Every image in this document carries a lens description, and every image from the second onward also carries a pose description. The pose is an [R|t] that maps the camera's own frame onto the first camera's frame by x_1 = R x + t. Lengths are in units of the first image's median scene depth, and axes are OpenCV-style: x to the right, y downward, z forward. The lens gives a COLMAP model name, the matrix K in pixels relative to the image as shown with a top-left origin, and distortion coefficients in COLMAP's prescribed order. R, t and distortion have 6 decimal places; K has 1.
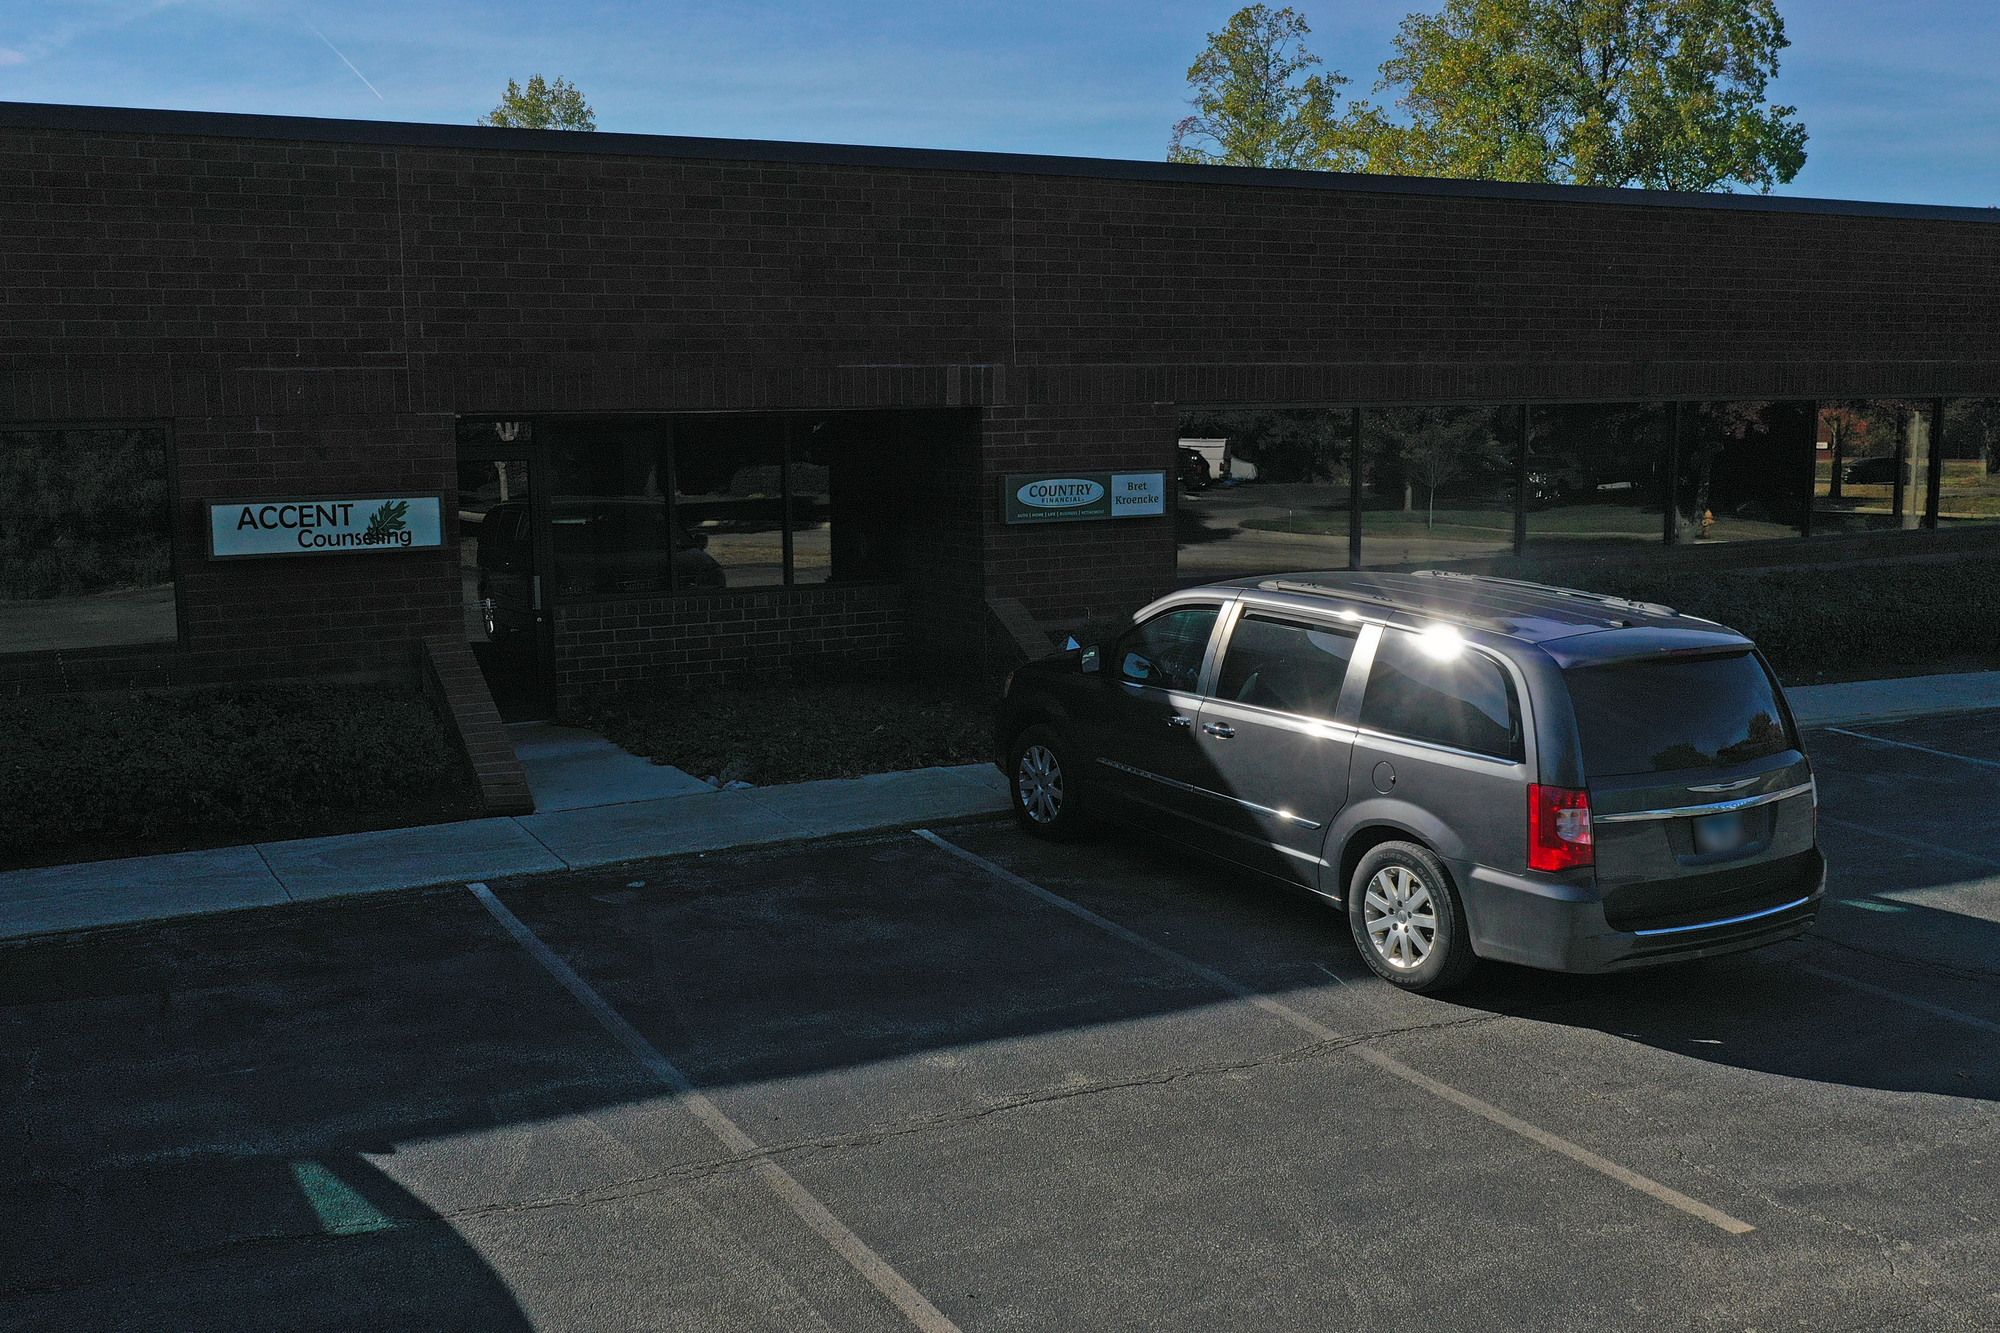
lens RADIAL K [[1879.5, 0, 916.8], [0, 1879.5, 665.6], [0, 0, 1]] dist [-0.014170, -0.010956]
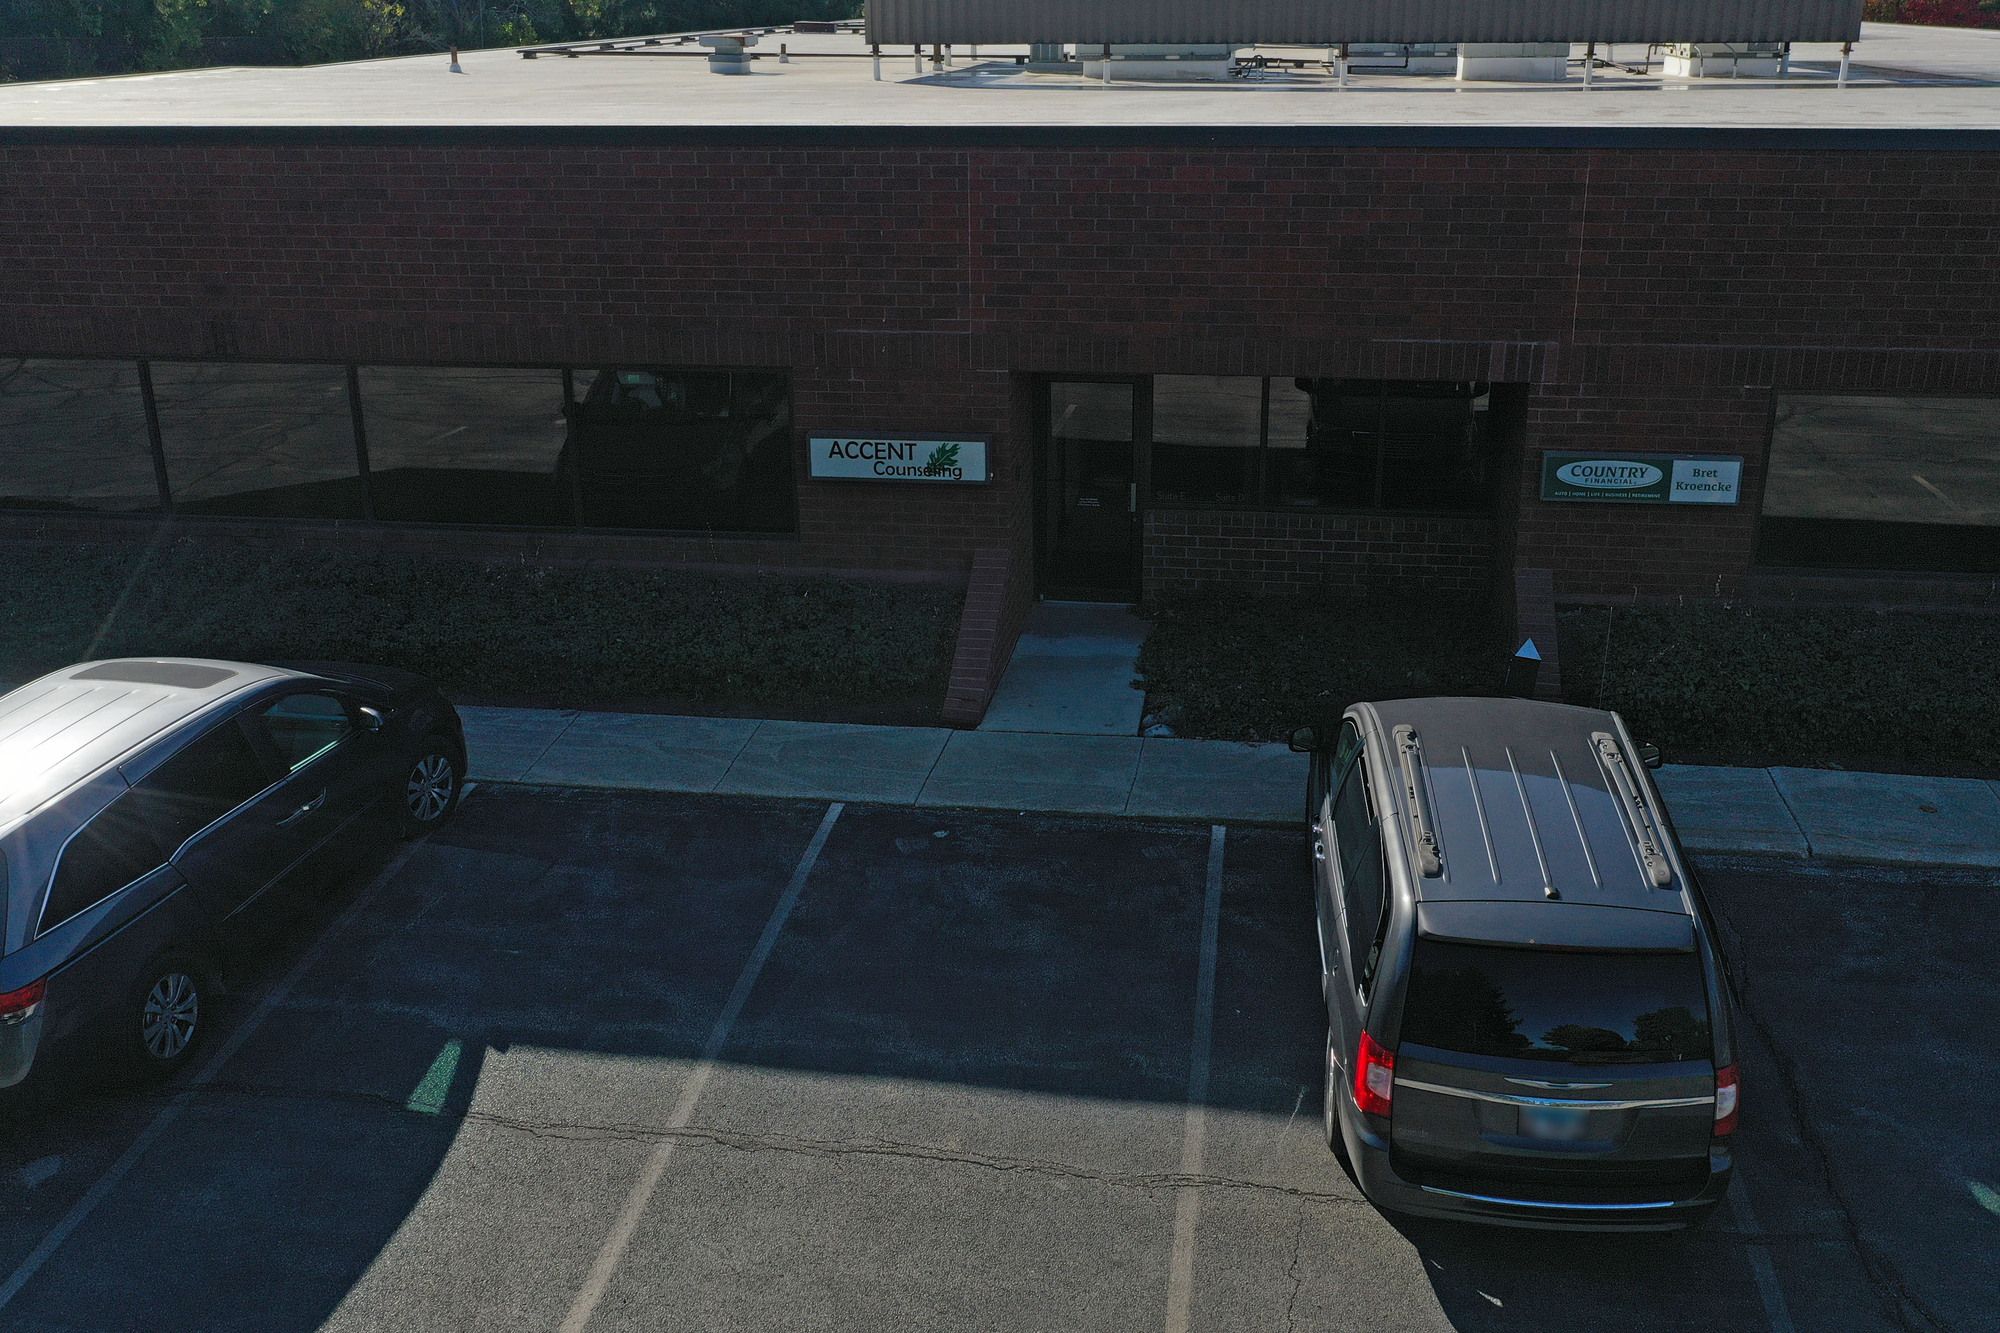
lens RADIAL K [[1811.4, 0, 961.3], [0, 1811.4, 671.5], [0, 0, 1]] dist [-0.001769, -0.007419]
pose [[0.819924, 0.199417, -0.536616, 0.395324], [-0.086690, 0.969808, 0.227942, -0.214881], [0.565870, -0.140376, 0.812457, 0.022634]]
